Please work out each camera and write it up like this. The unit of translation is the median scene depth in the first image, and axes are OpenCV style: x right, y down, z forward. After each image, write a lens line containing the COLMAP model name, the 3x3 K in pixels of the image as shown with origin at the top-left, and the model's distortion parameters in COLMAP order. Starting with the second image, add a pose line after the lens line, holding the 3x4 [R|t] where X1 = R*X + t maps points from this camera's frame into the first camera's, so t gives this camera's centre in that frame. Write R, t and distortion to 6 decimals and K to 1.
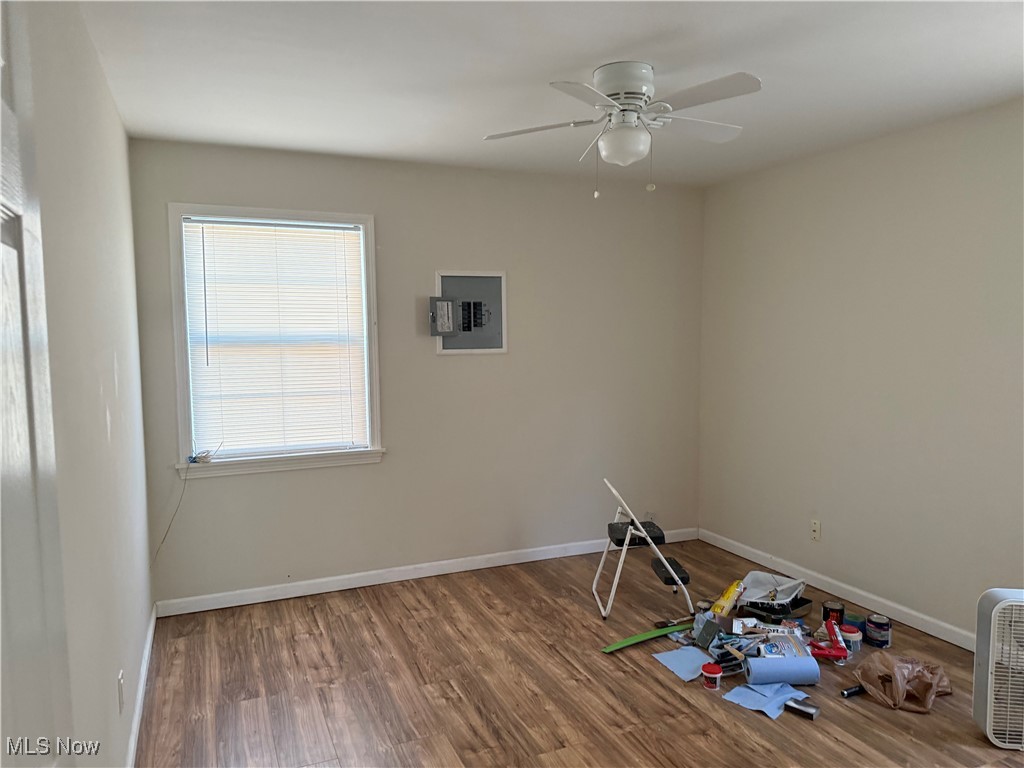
lens RADIAL K [[709.6, 0, 513.0], [0, 709.6, 385.6], [0, 0, 1]] dist [0.046962, -0.060772]
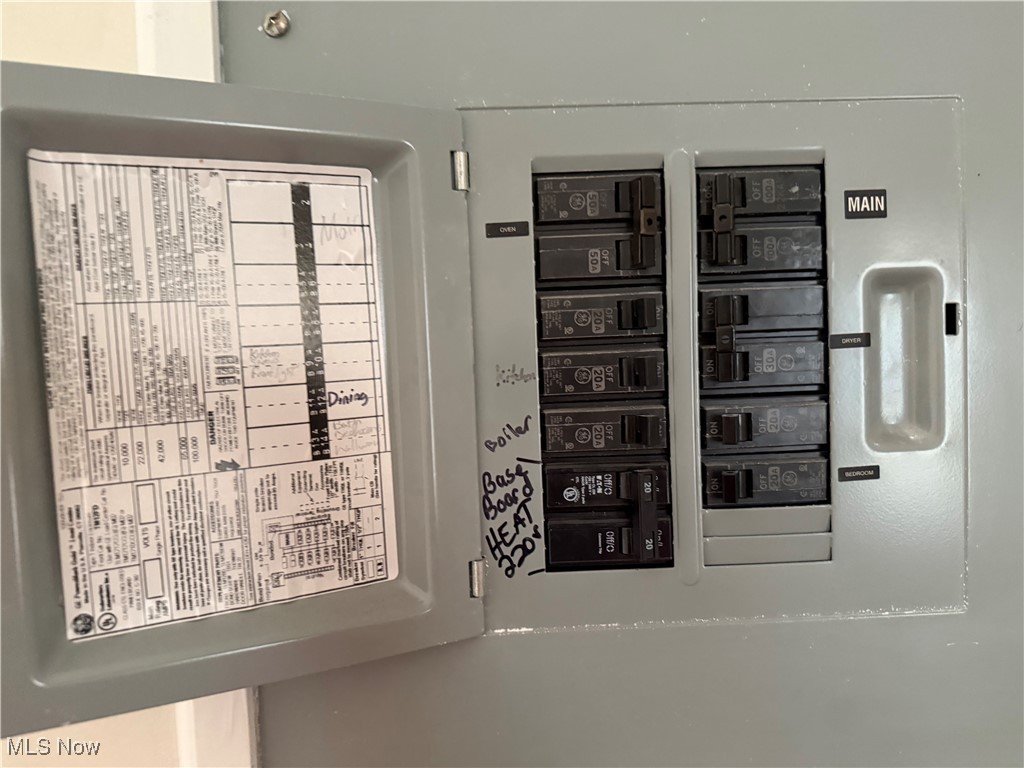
lens RADIAL K [[709.6, 0, 511.3], [0, 709.6, 383.3], [0, 0, 1]] dist [0.046962, -0.060772]
pose [[0.934917, 0.000850, -0.354865, -0.048002], [0.001090, 0.999986, 0.005267, -0.096209], [0.354865, -0.005311, 0.934903, 0.925369]]
